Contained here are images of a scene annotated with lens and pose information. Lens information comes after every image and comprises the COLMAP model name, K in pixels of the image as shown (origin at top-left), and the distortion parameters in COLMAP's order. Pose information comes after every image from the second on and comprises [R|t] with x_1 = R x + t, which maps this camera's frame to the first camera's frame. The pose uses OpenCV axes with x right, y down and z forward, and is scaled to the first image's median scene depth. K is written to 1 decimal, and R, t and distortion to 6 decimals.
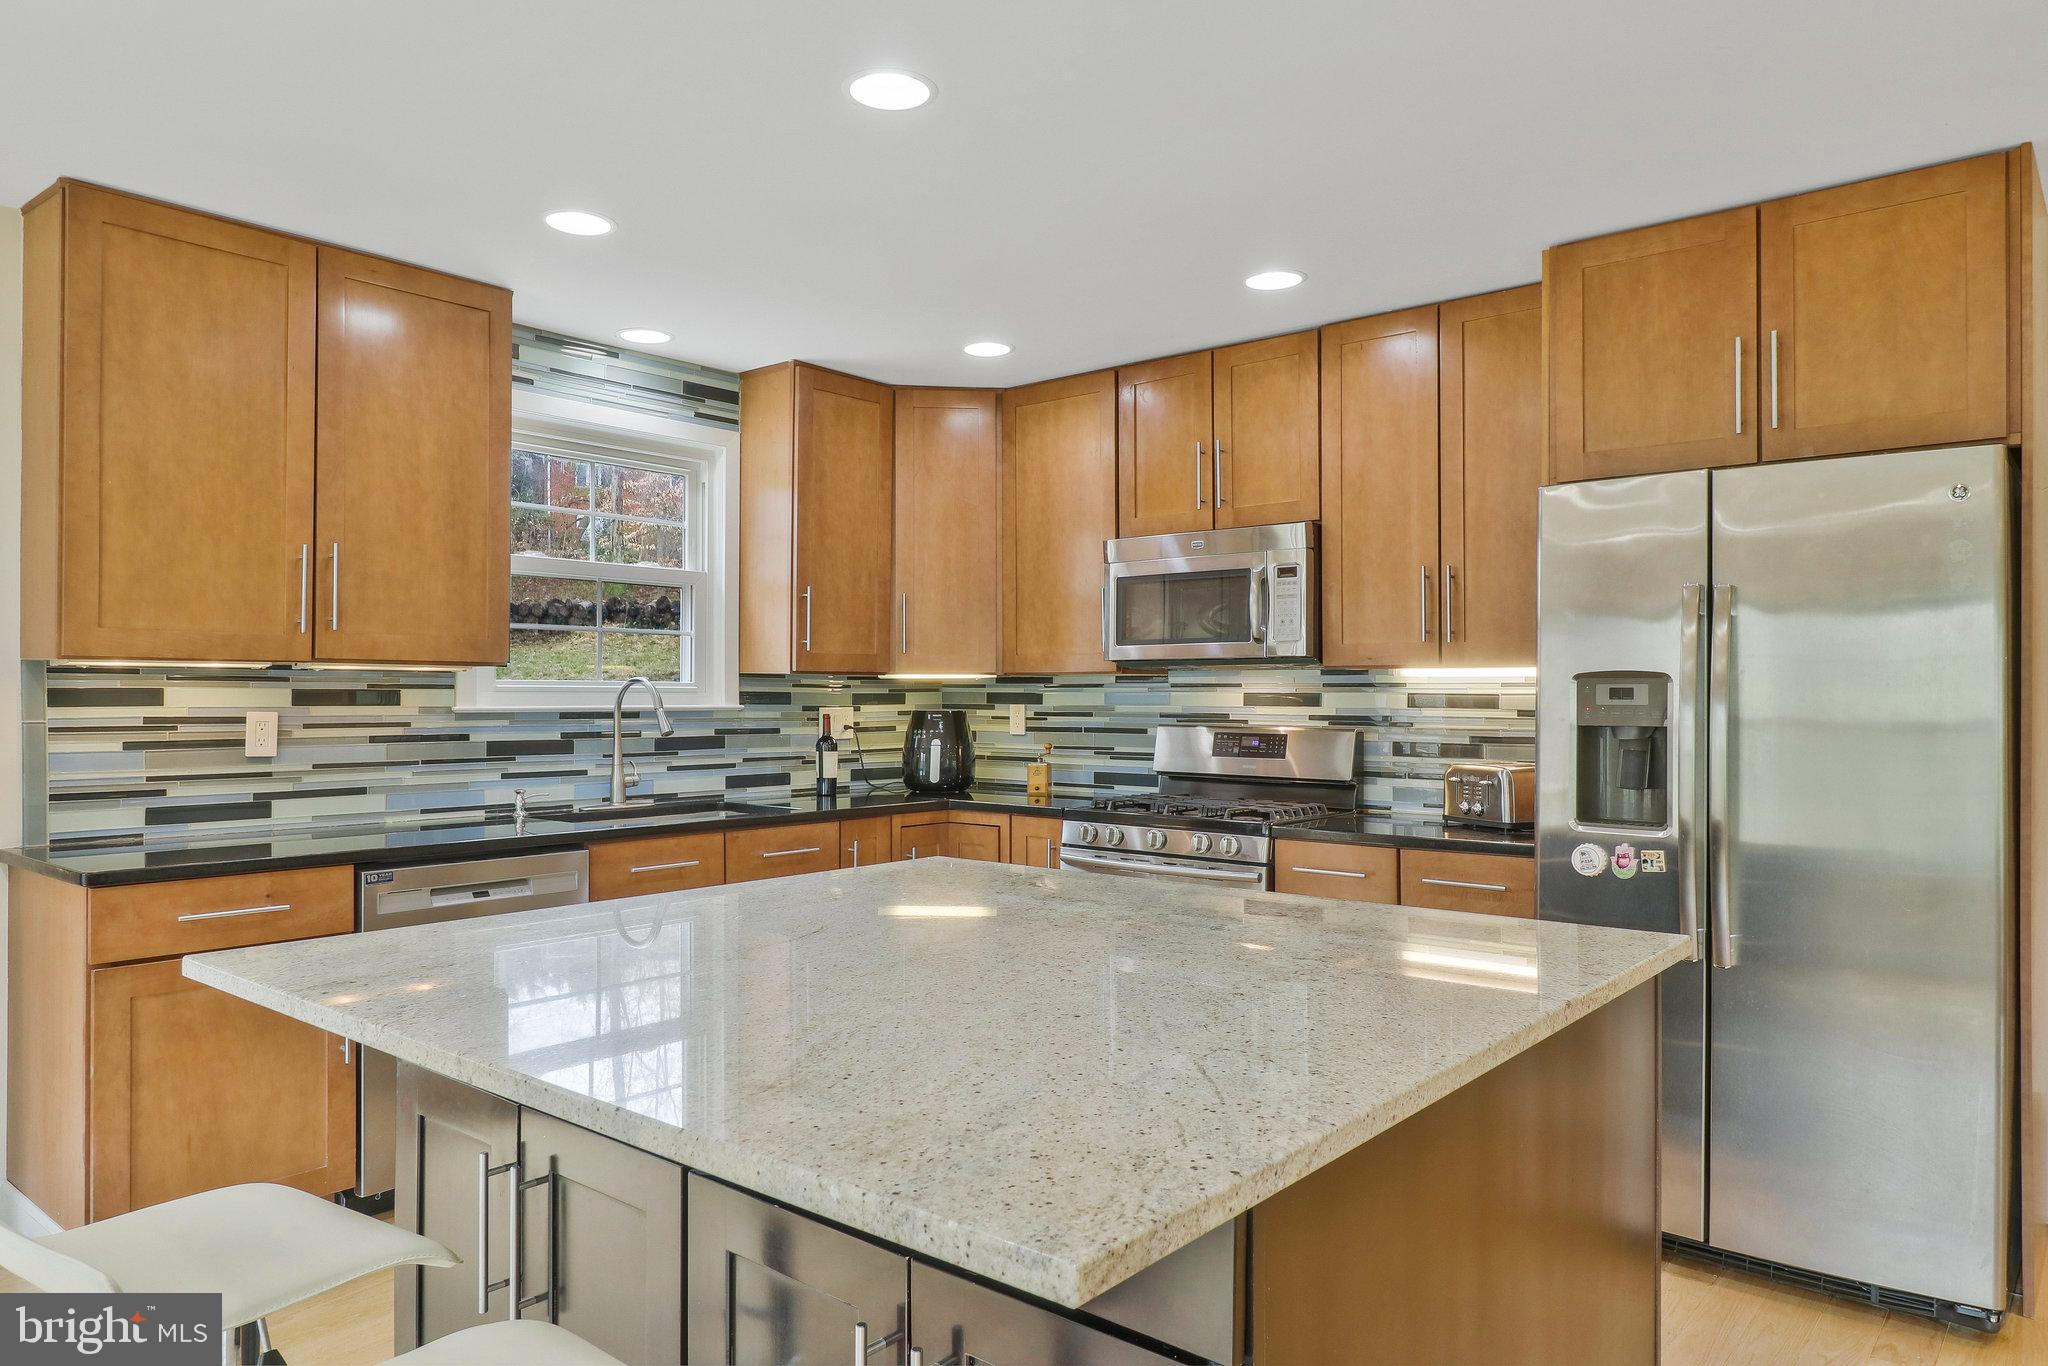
lens RADIAL K [[1331.9, 0, 1024.0], [0, 1331.9, 697.5], [0, 0, 1]] dist [0.001302, -0.005166]
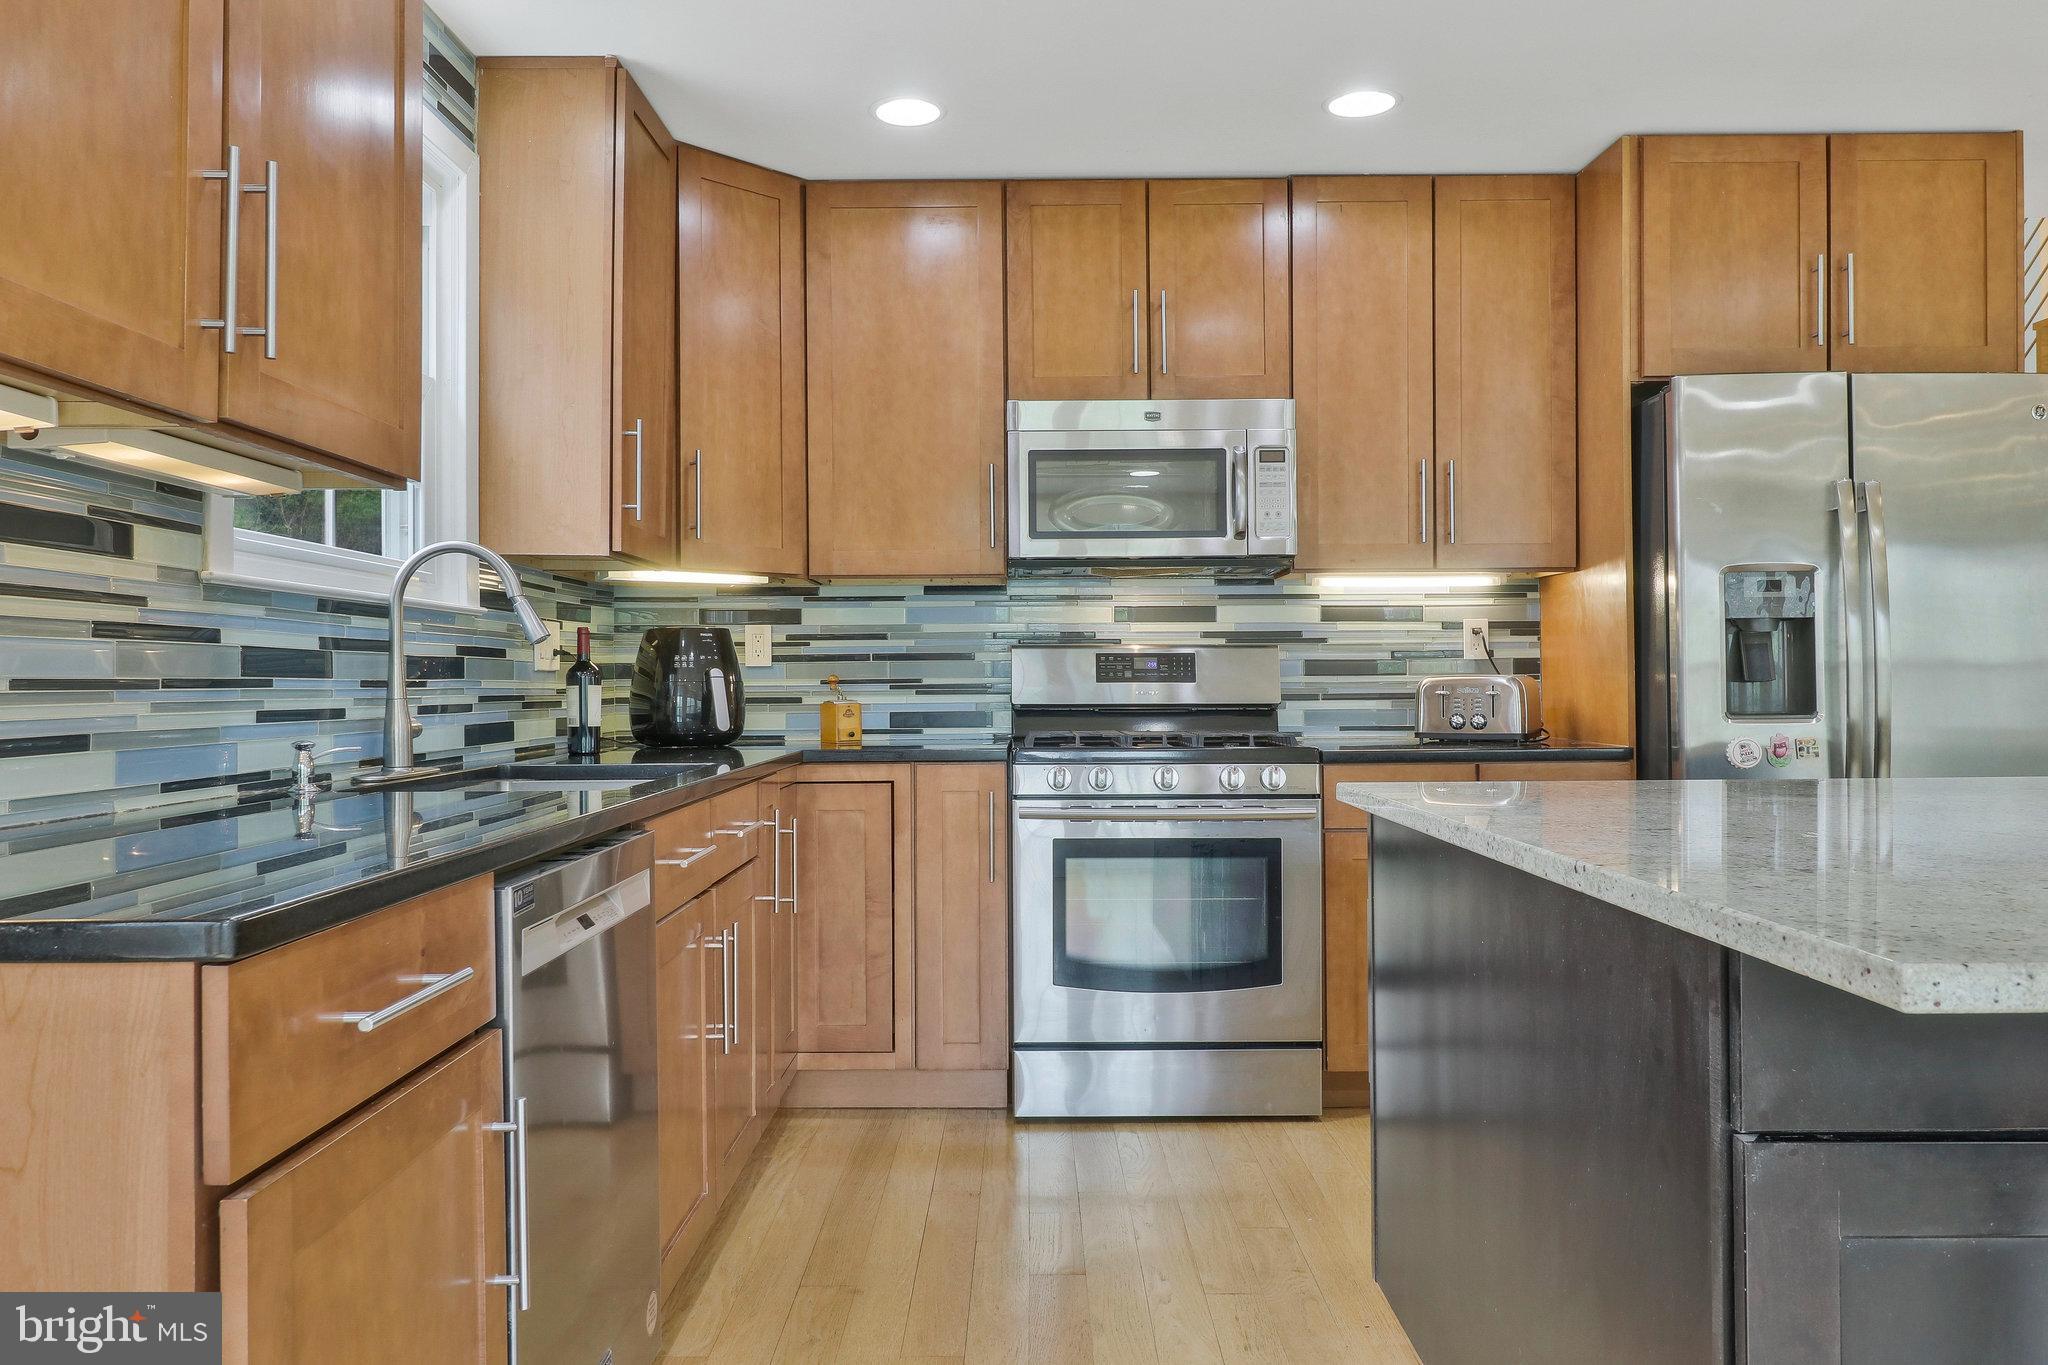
lens RADIAL K [[1461.1, 0, 1020.6], [0, 1461.1, 683.5], [0, 0, 1]] dist [-0.003374, -0.003468]
pose [[0.763116, -0.007643, 0.646216, -0.520309], [0.009421, 0.999955, 0.000702, 0.048094], [-0.646193, 0.005552, 0.763154, 0.385847]]
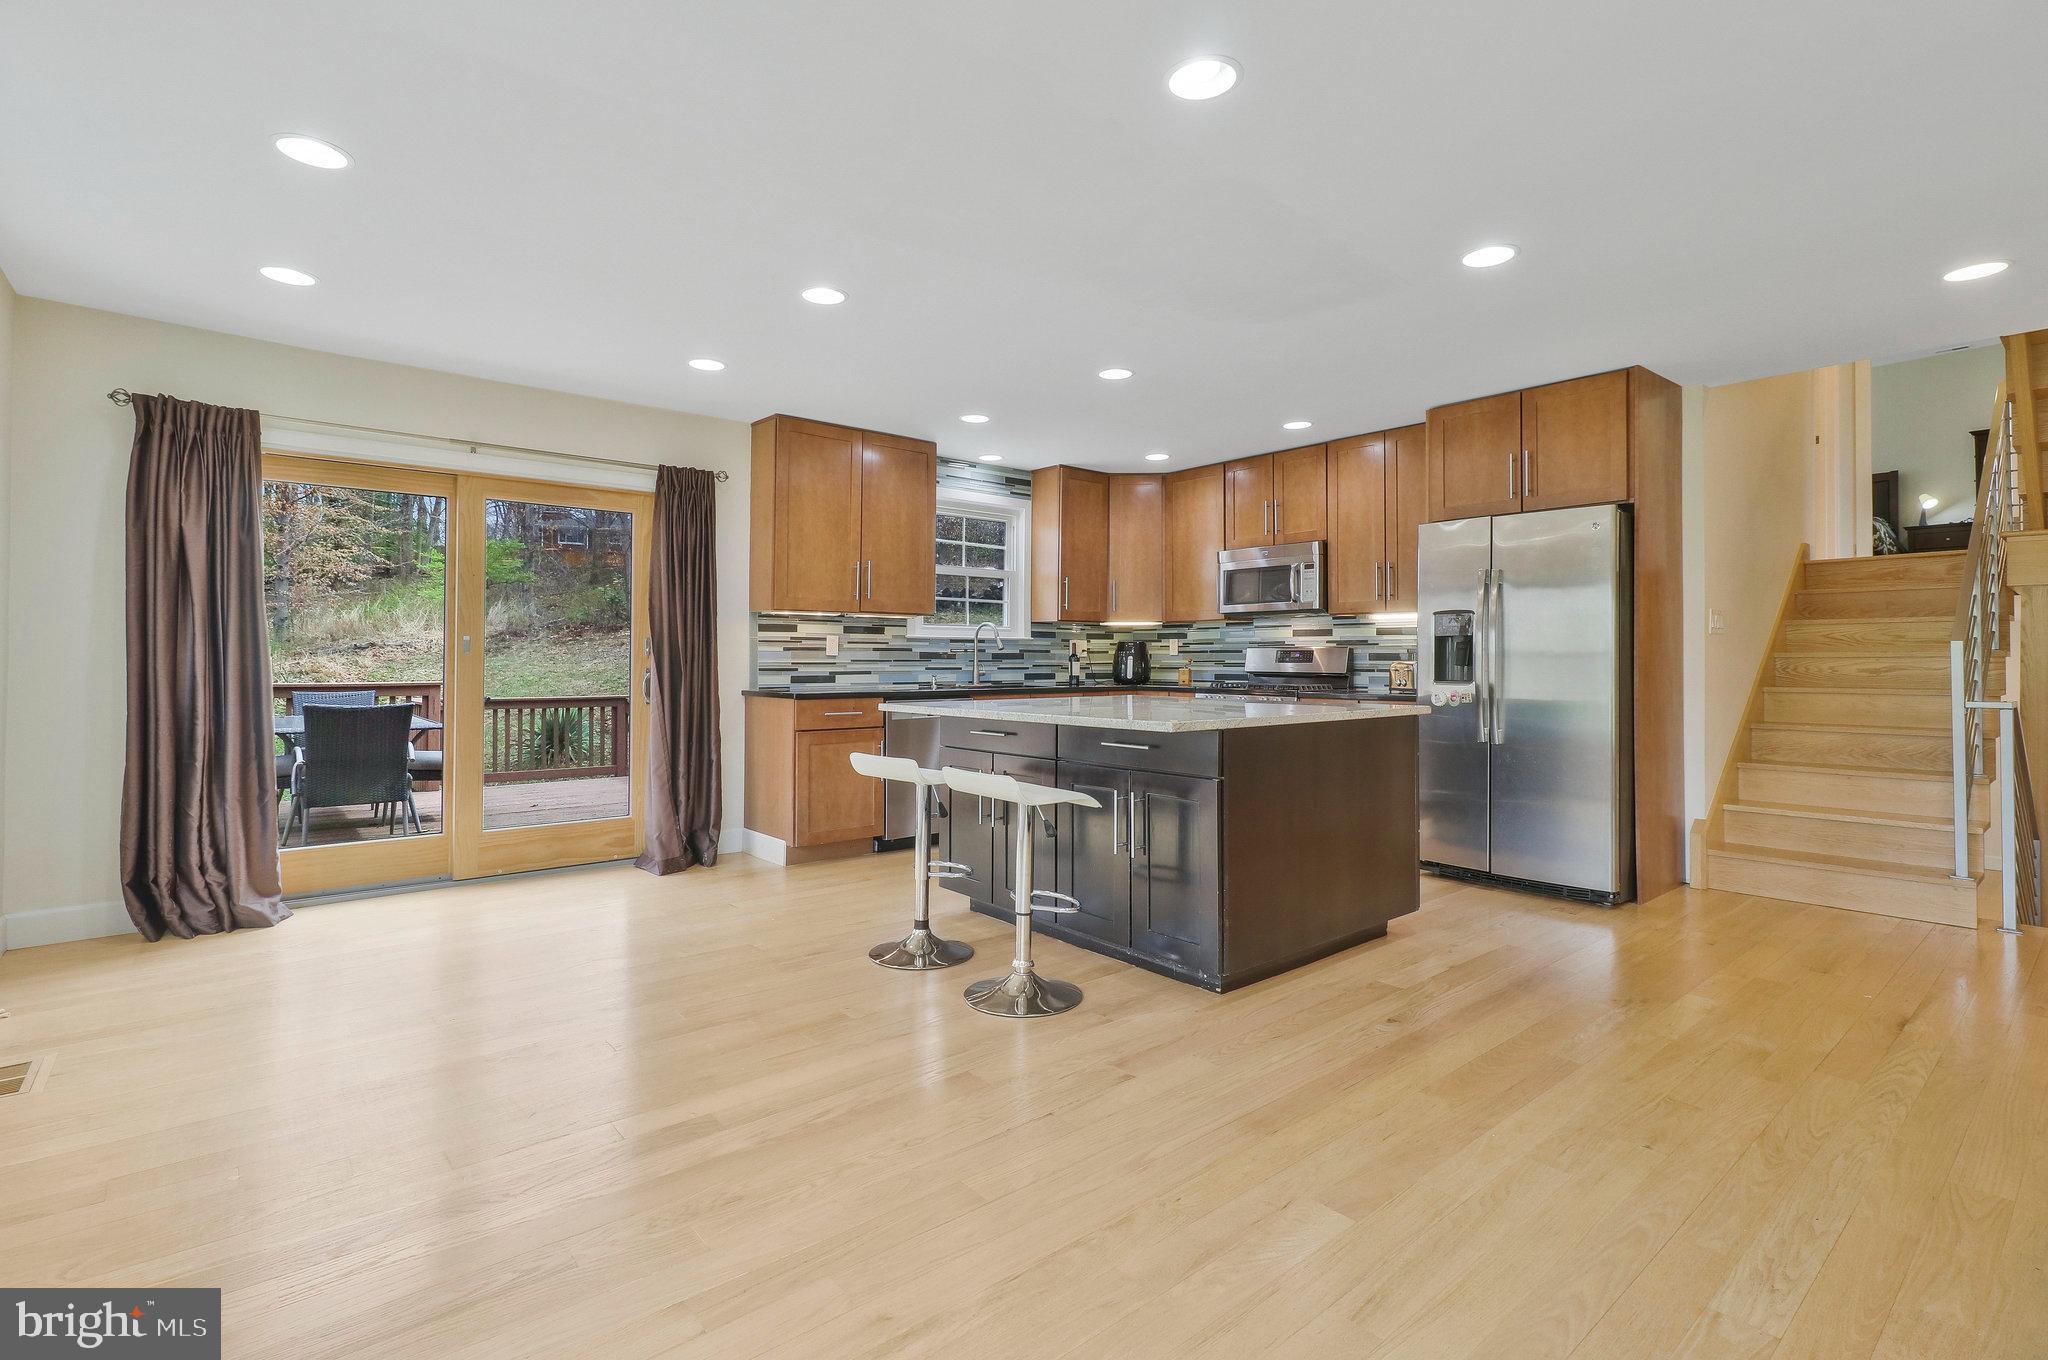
lens RADIAL K [[967.7, 0, 1021.9], [0, 967.7, 654.3], [0, 0, 1]] dist [0.000764, -0.001018]
pose [[0.985529, -0.000589, -0.169504, 0.019512], [-0.000468, 0.999981, -0.006196, 0.044944], [0.169504, 0.006186, 0.985510, -0.483813]]
